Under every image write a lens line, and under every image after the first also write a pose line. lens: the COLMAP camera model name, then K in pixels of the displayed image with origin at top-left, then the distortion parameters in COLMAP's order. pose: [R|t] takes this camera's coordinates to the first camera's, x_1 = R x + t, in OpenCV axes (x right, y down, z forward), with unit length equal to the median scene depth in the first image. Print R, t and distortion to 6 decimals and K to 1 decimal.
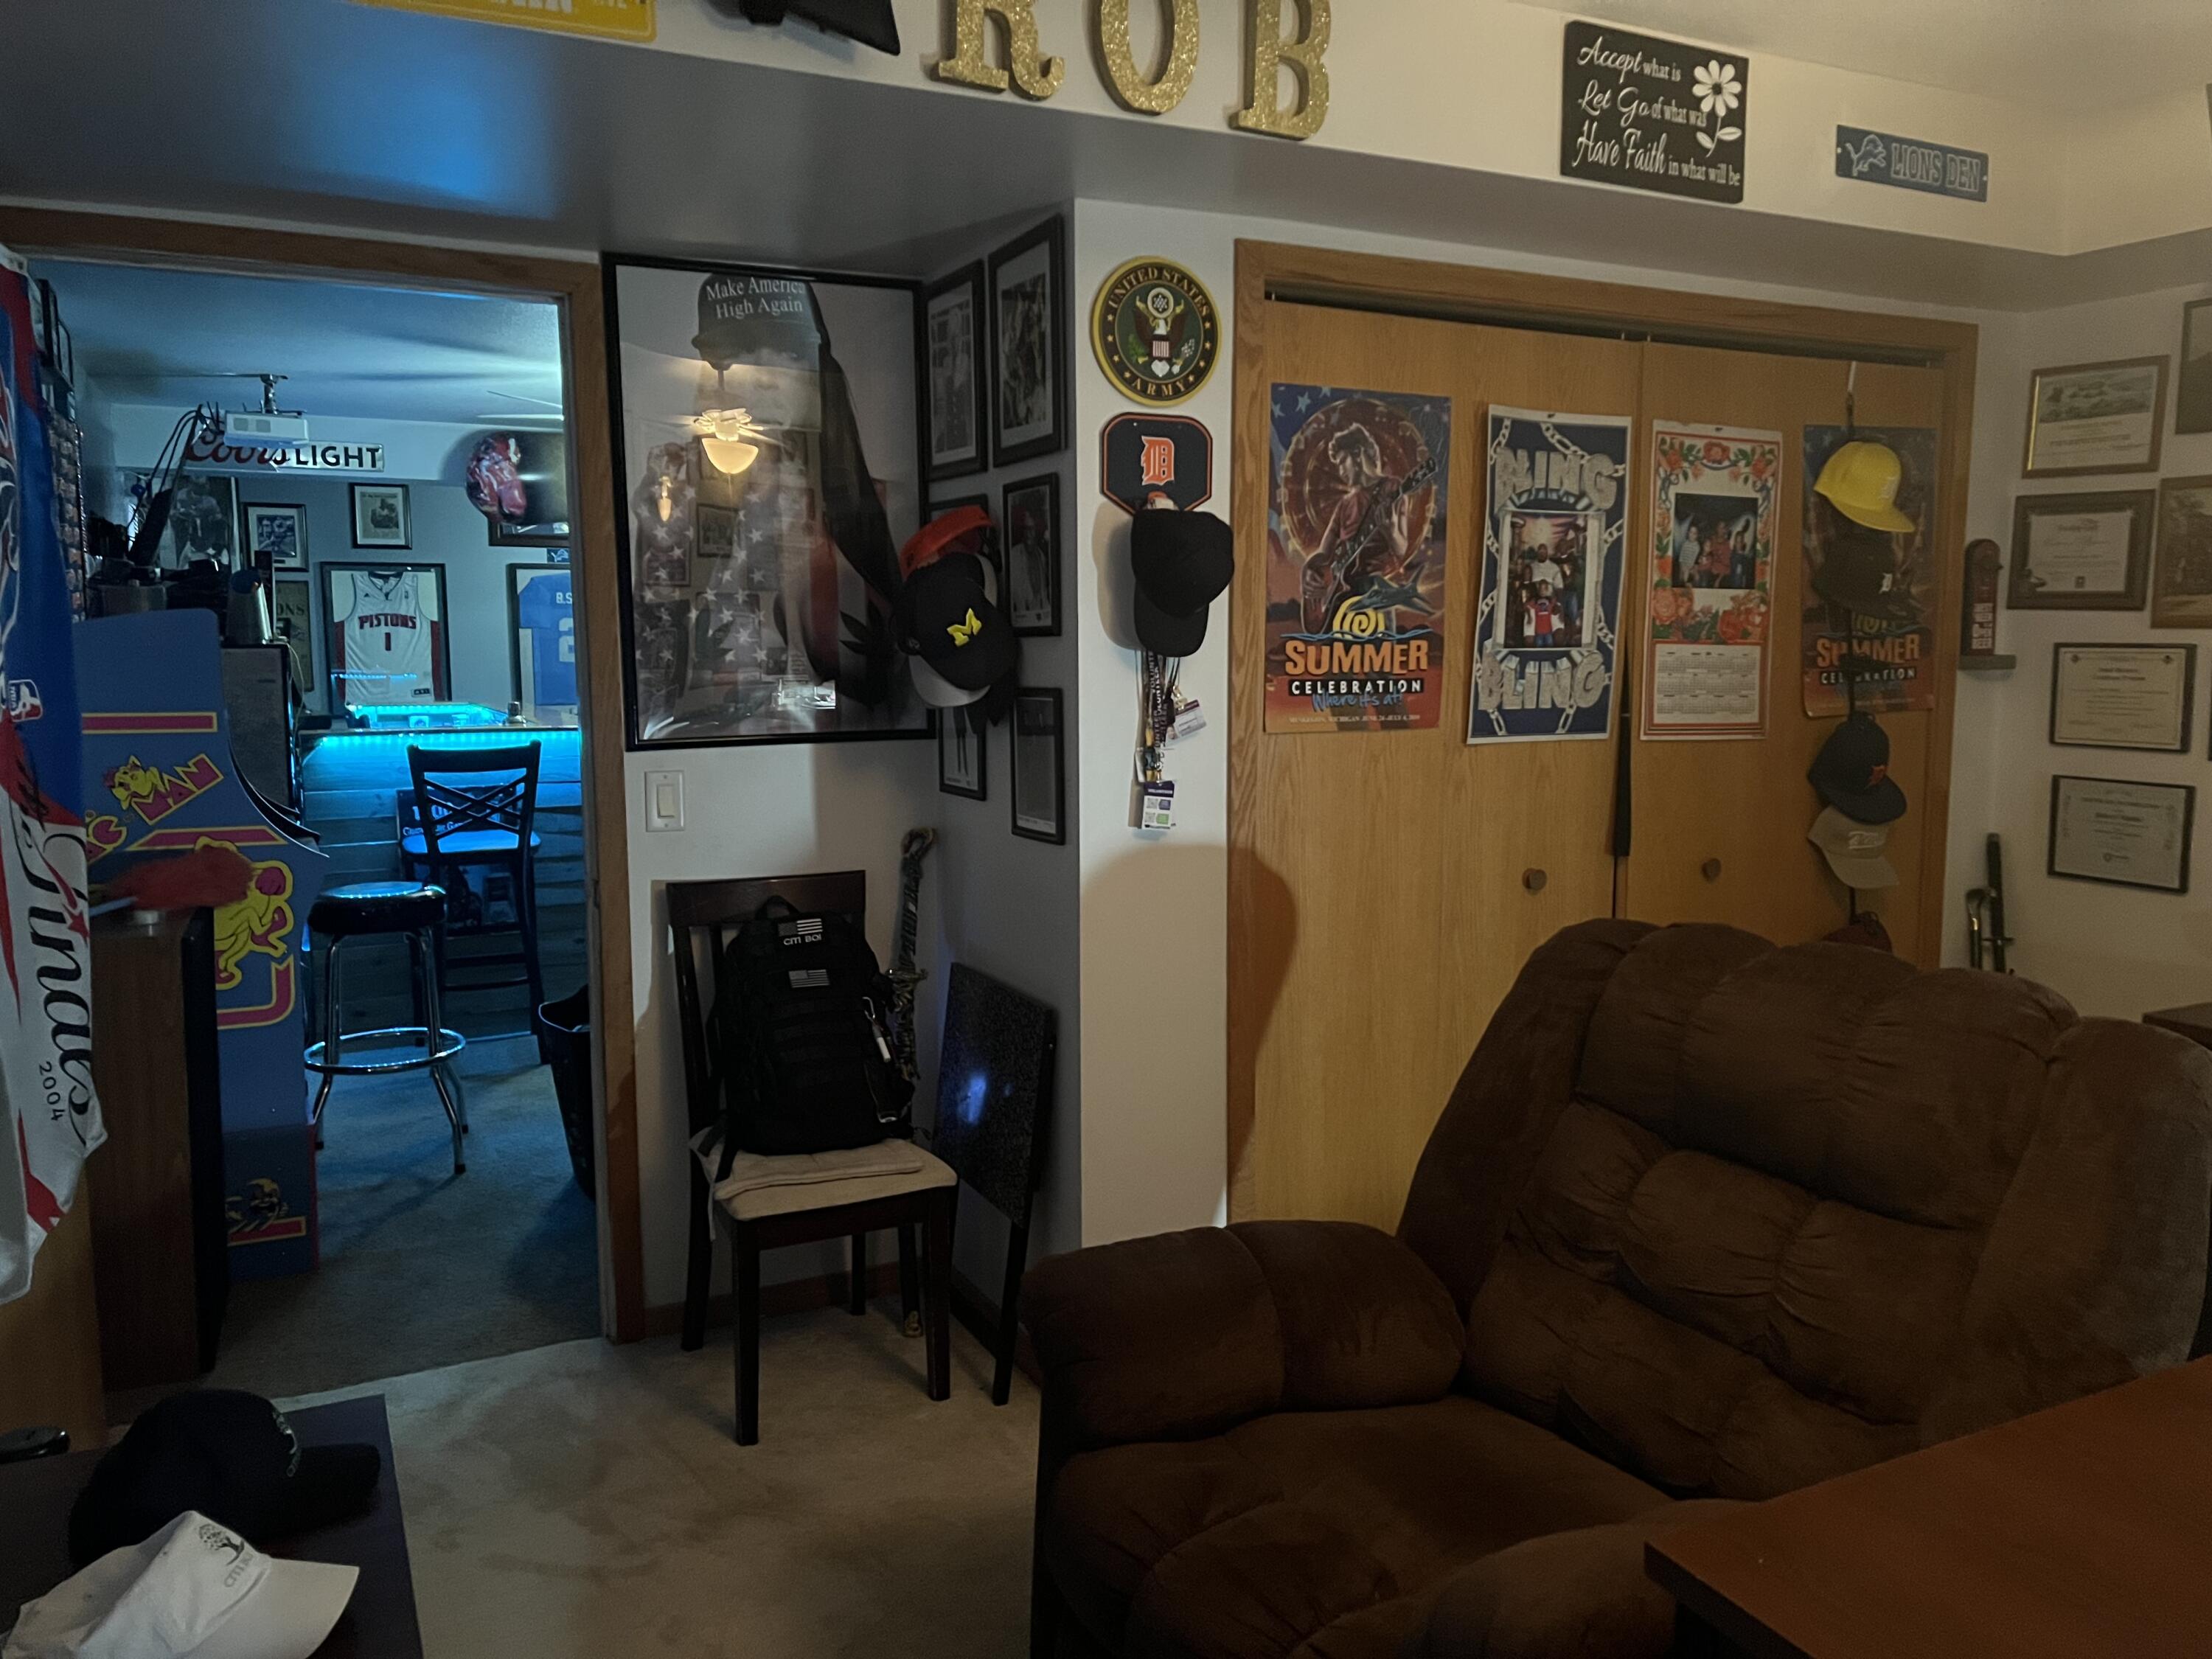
lens RADIAL K [[1653.7, 0, 1120.9], [0, 1653.7, 820.5], [0, 0, 1]] dist [0.066267, -0.076371]
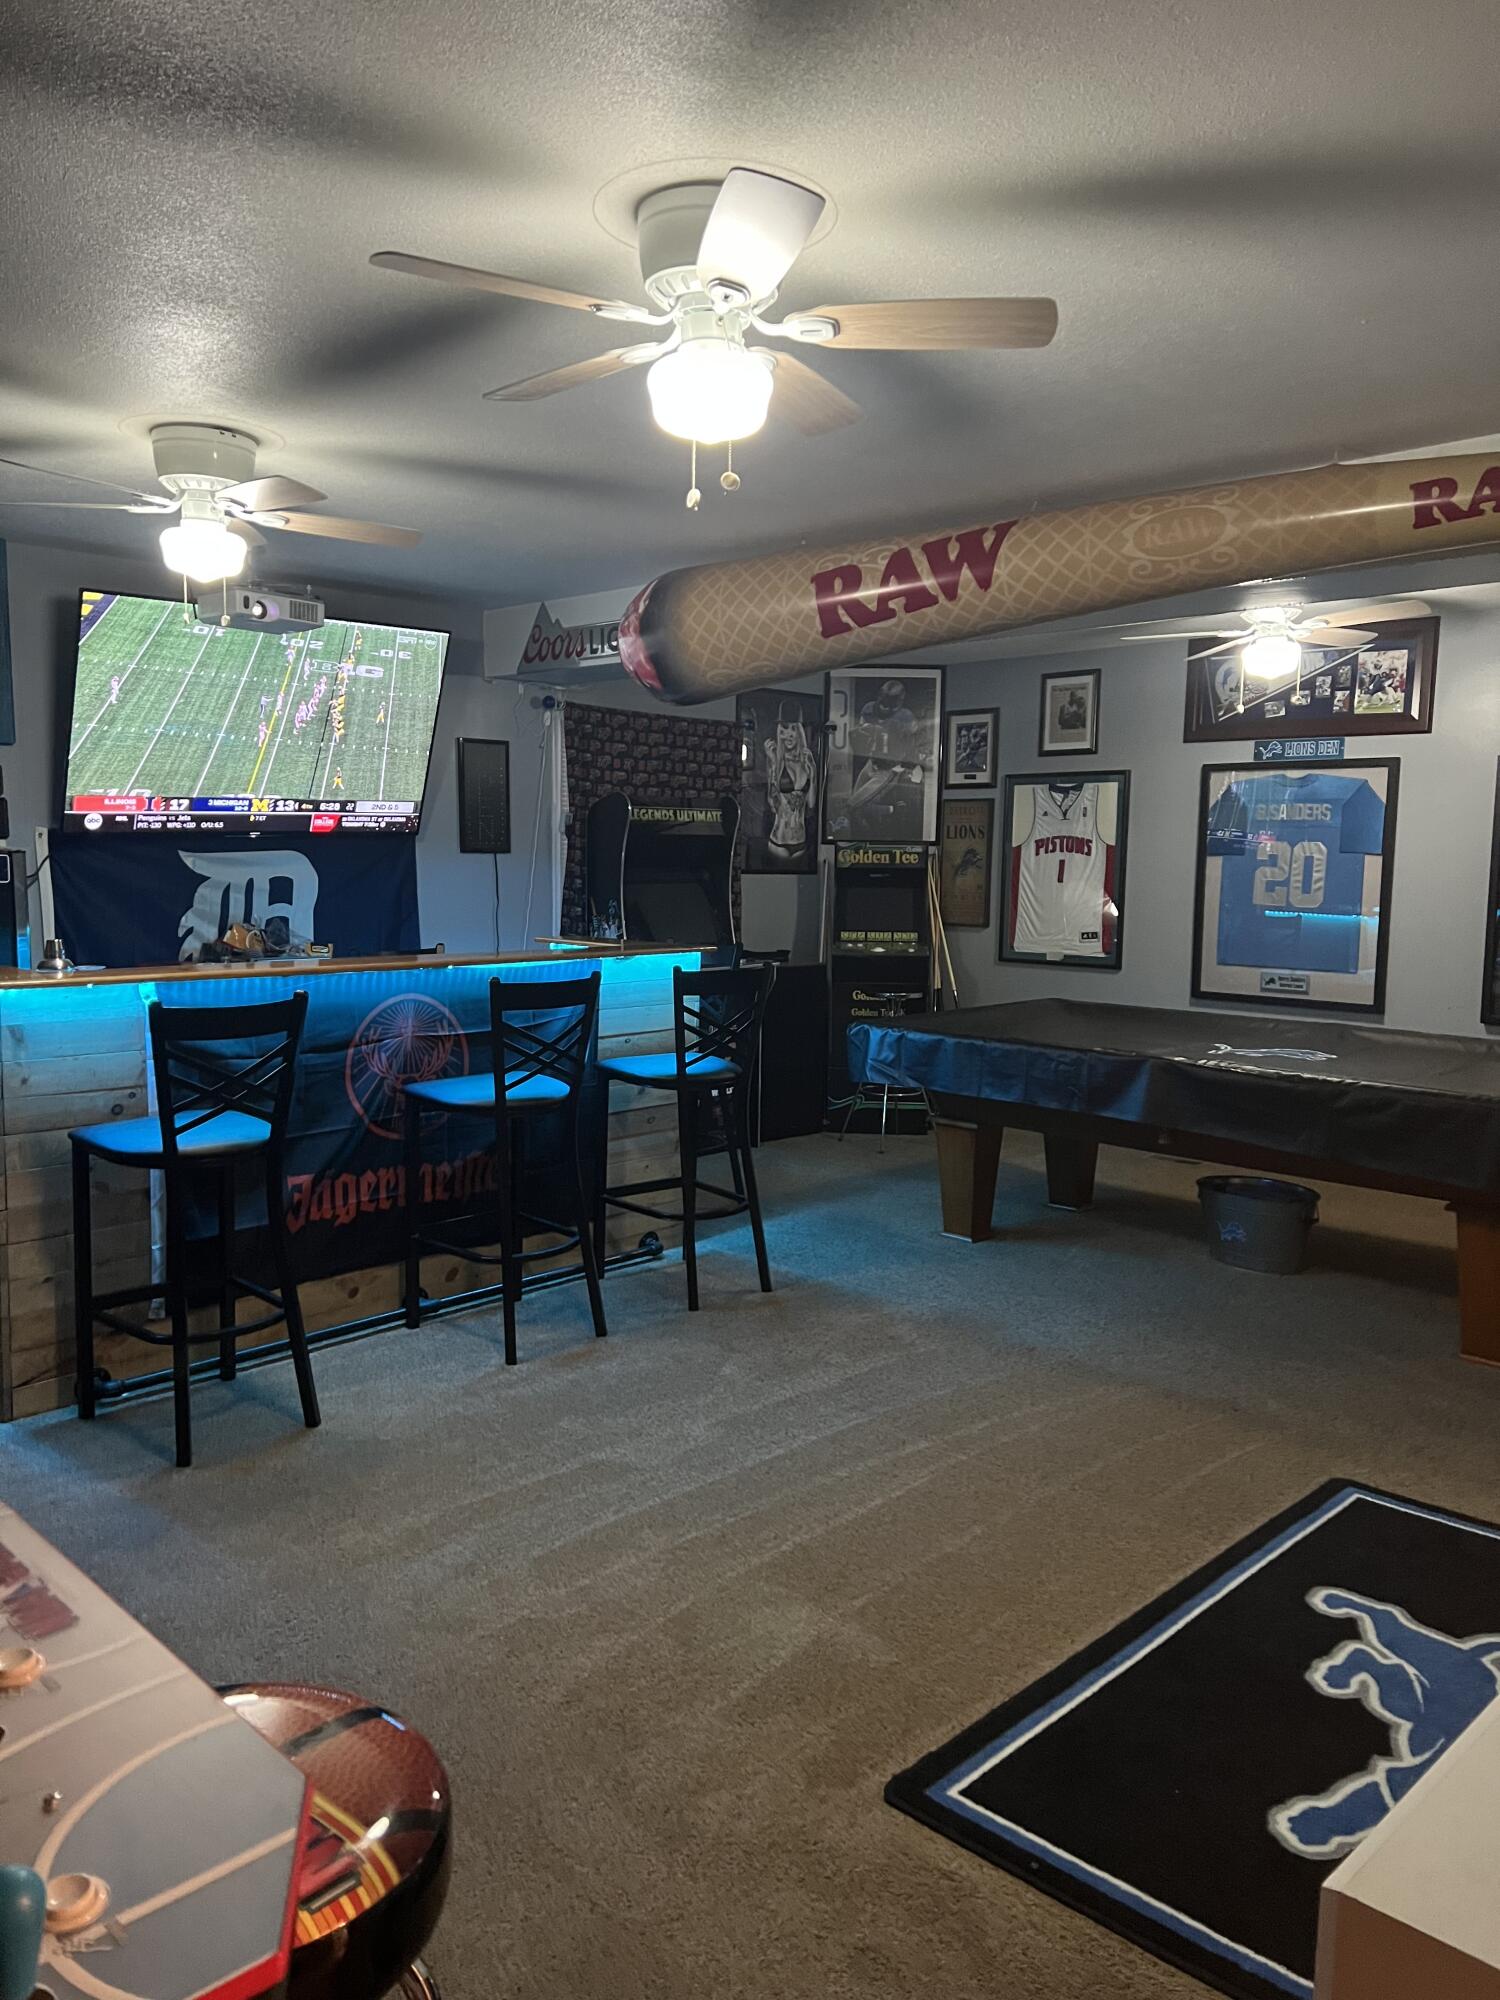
lens RADIAL K [[1495.2, 0, 733.5], [0, 1495.2, 1014.6], [0, 0, 1]] dist [0.066267, -0.076371]
pose [[0.305924, 0.108559, -0.945847, 0.359016], [-0.124754, 0.989483, 0.073216, -0.127134], [0.943847, 0.095600, 0.316249, 1.114784]]
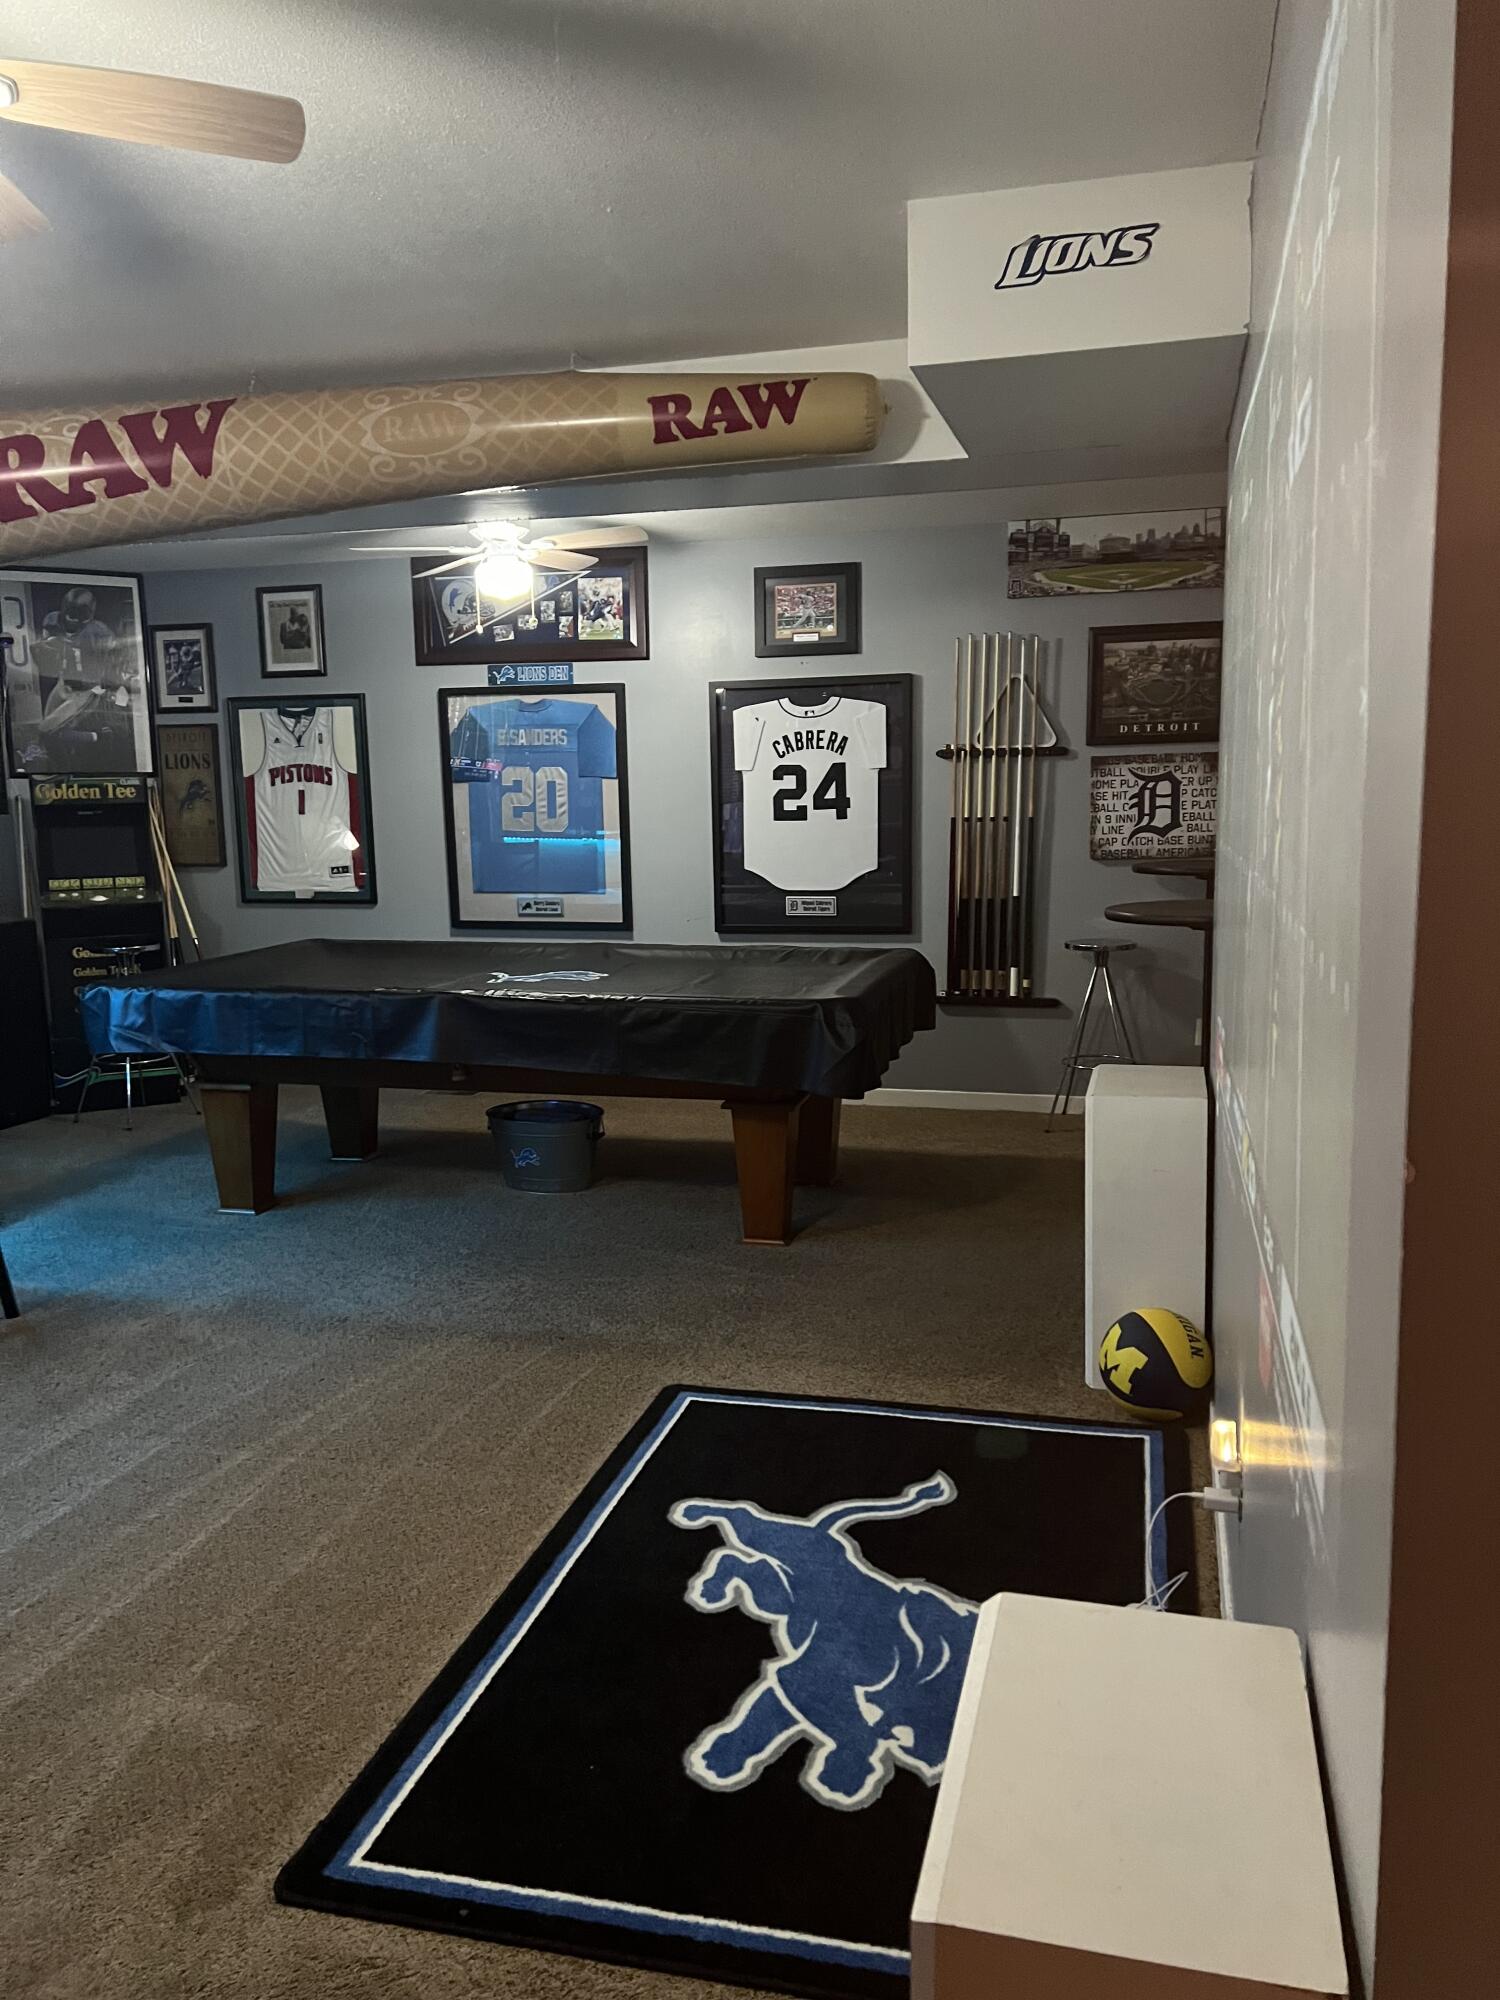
lens RADIAL K [[1495.2, 0, 756.5], [0, 1495.2, 1017.5], [0, 0, 1]] dist [0.066267, -0.076371]
pose [[0.741226, 0.093105, -0.664767, 0.303489], [-0.063318, 0.995616, 0.068841, -0.124434], [0.668263, -0.008935, 0.743872, 1.119758]]
